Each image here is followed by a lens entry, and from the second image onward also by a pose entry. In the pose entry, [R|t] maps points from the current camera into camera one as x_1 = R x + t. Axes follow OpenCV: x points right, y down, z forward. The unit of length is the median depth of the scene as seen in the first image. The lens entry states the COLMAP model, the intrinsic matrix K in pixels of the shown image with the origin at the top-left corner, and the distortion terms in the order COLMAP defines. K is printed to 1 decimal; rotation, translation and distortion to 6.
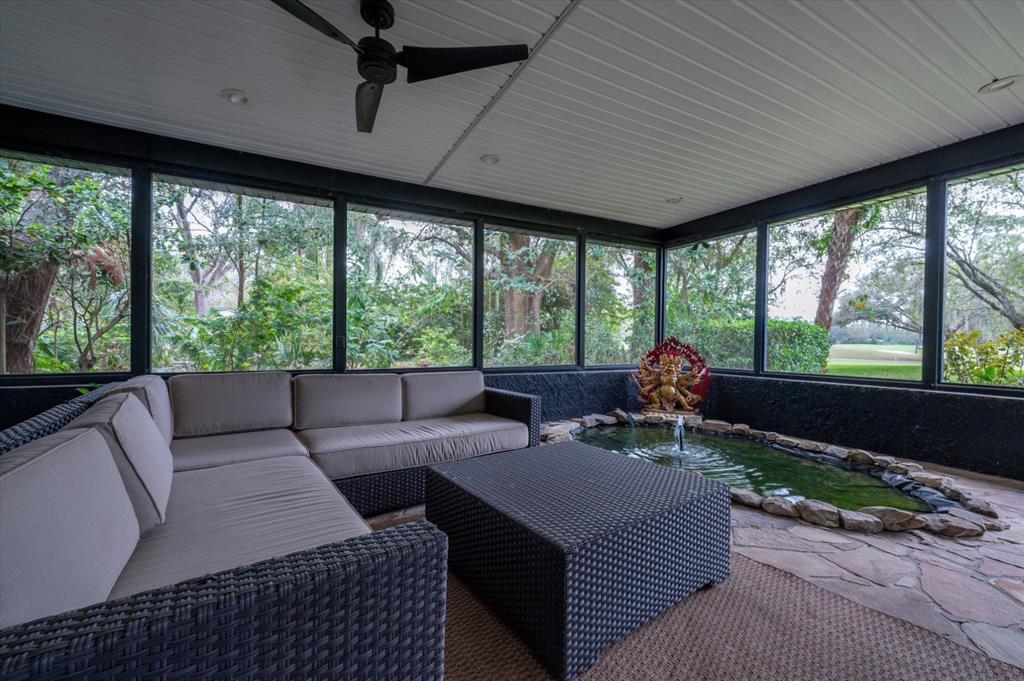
lens RADIAL K [[399.6, 0, 509.5], [0, 399.6, 346.5], [0, 0, 1]] dist [0.001059, 0.000082]
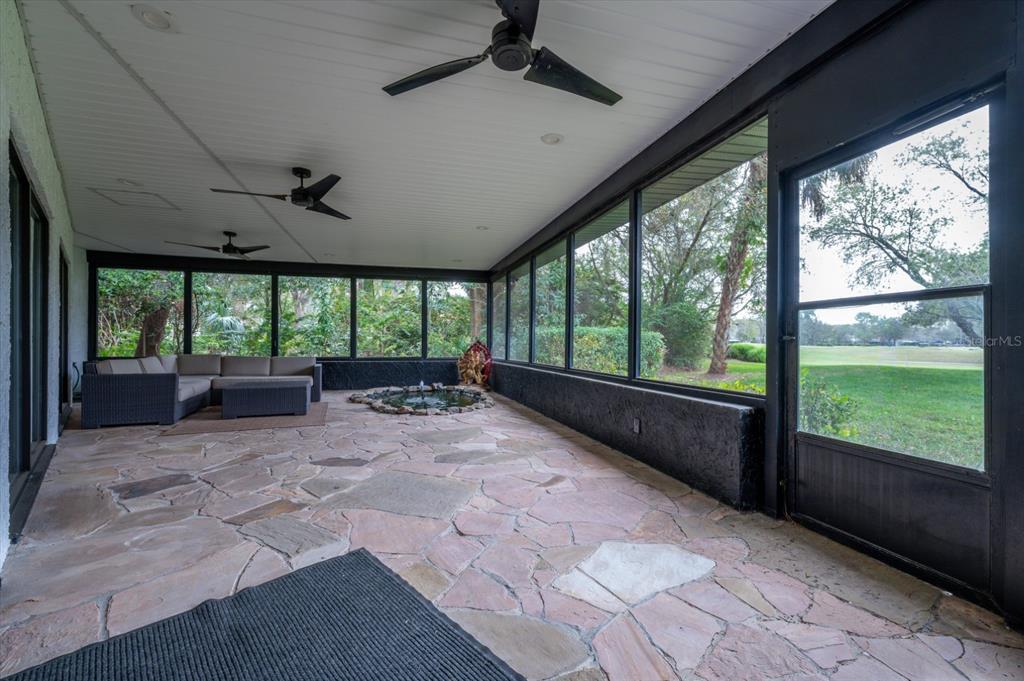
lens RADIAL K [[399.6, 0, 509.5], [0, 399.6, 346.5], [0, 0, 1]] dist [0.001059, 0.000082]
pose [[0.978543, -0.002847, -0.206024, 0.904465], [0.000884, 0.999953, -0.009620, 0.020934], [0.206042, 0.009232, 0.978500, -0.572379]]
